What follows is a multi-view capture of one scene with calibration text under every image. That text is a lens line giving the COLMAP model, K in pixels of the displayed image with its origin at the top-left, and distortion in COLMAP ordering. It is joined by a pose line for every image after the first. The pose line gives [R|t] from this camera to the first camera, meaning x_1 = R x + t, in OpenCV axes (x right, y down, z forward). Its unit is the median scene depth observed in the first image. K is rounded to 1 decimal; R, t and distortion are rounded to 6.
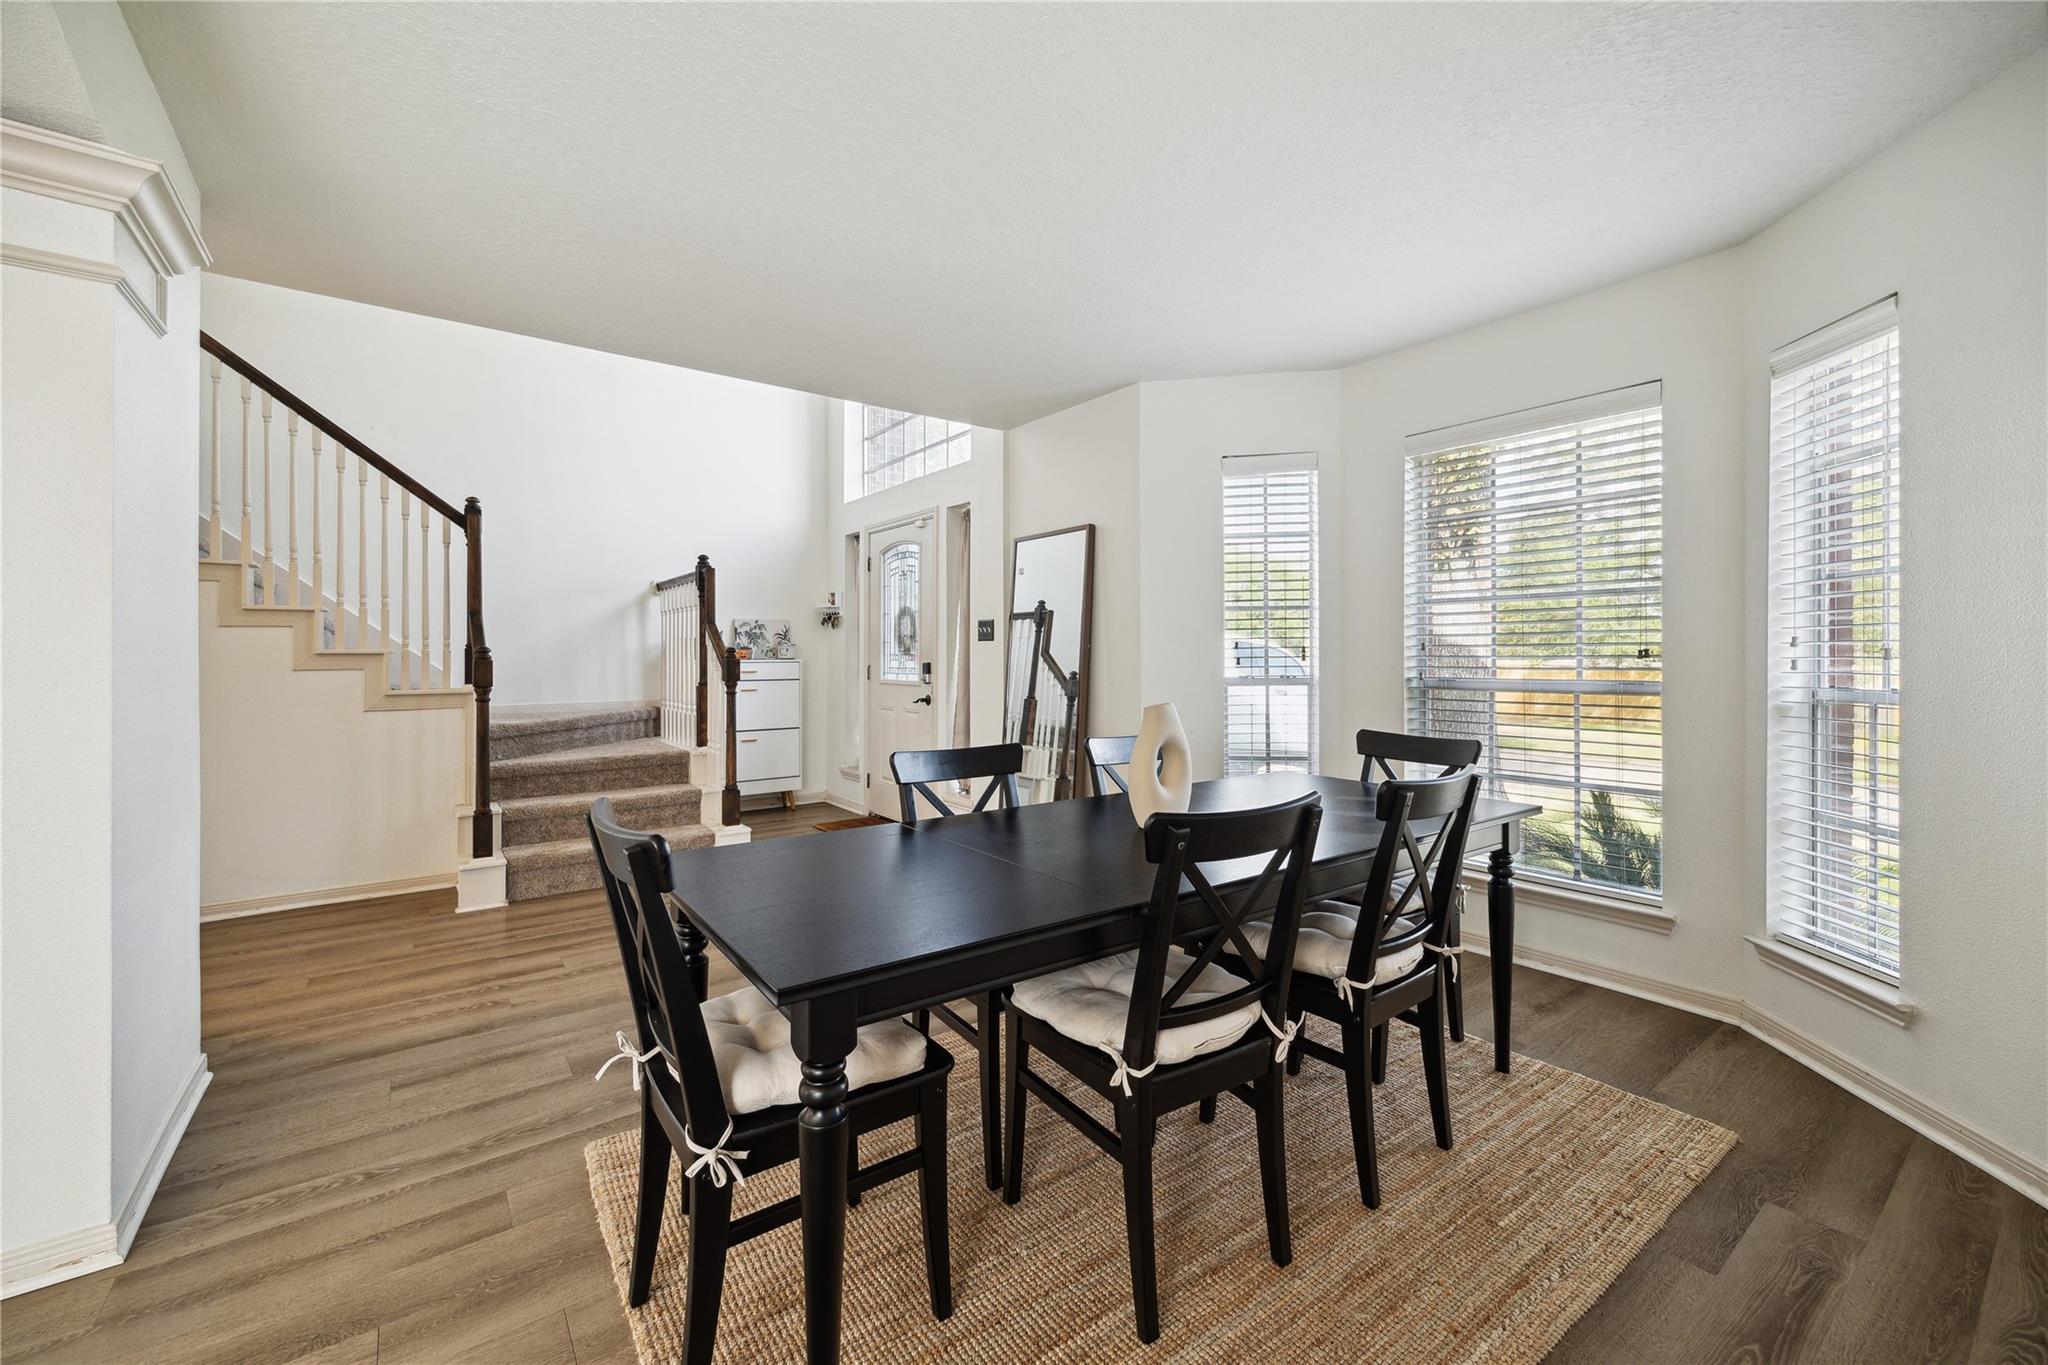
lens RADIAL K [[820.7, 0, 1020.6], [0, 820.7, 654.4], [0, 0, 1]] dist [0.000269, -0.000007]
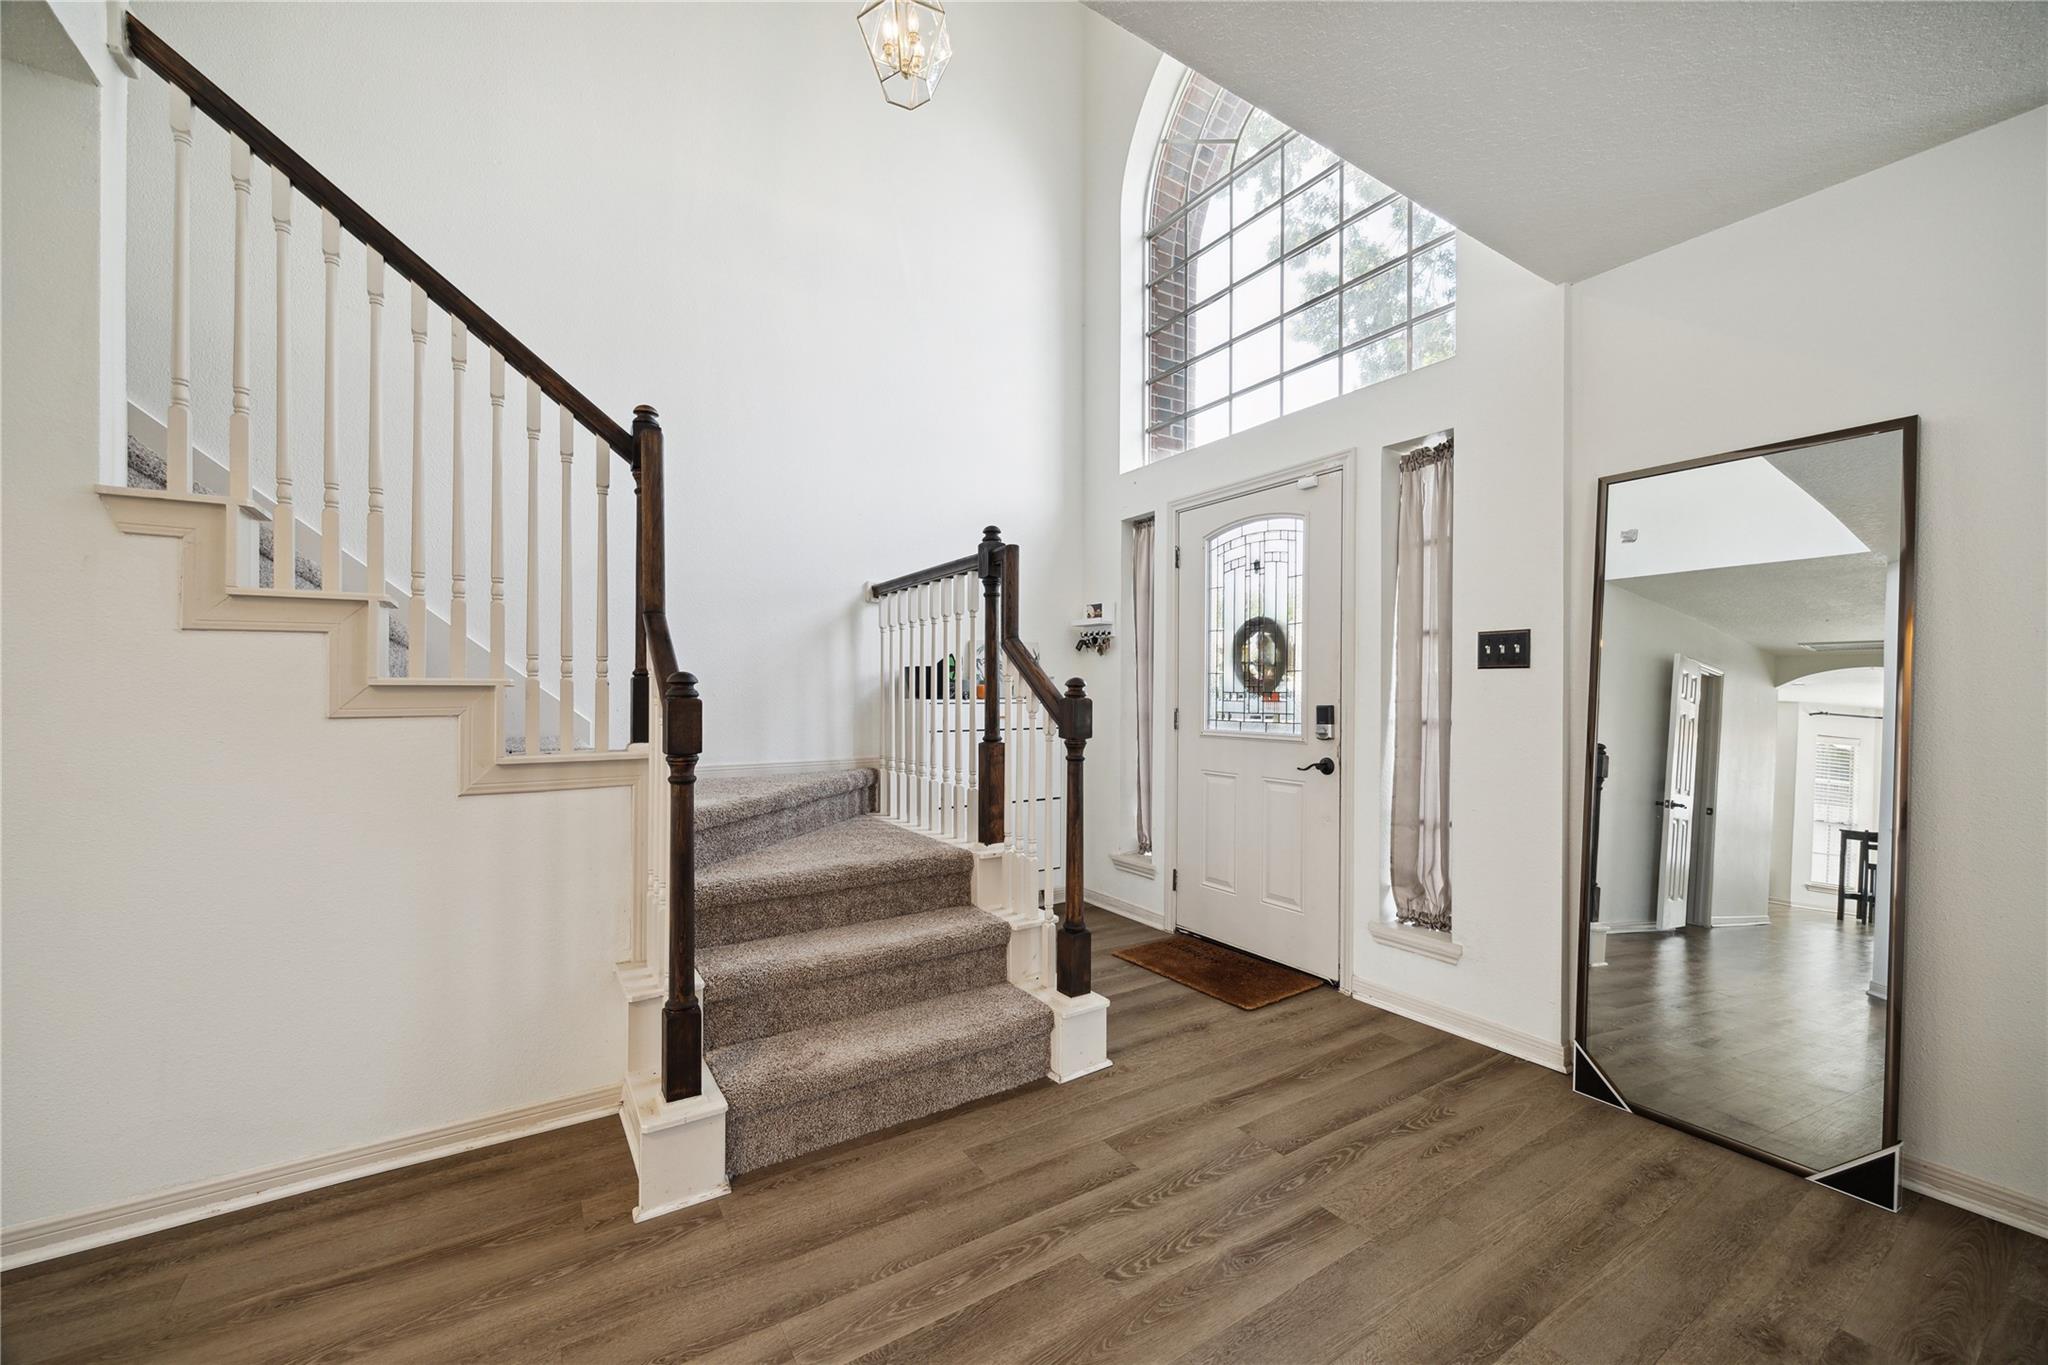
lens RADIAL K [[820.7, 0, 1027.0], [0, 820.7, 691.7], [0, 0, 1]] dist [0.000269, -0.000007]
pose [[0.997002, 0.003324, -0.077306, -0.343051], [-0.003473, 0.999992, -0.001794, 0.001897], [0.077300, 0.002057, 0.997006, 0.435502]]
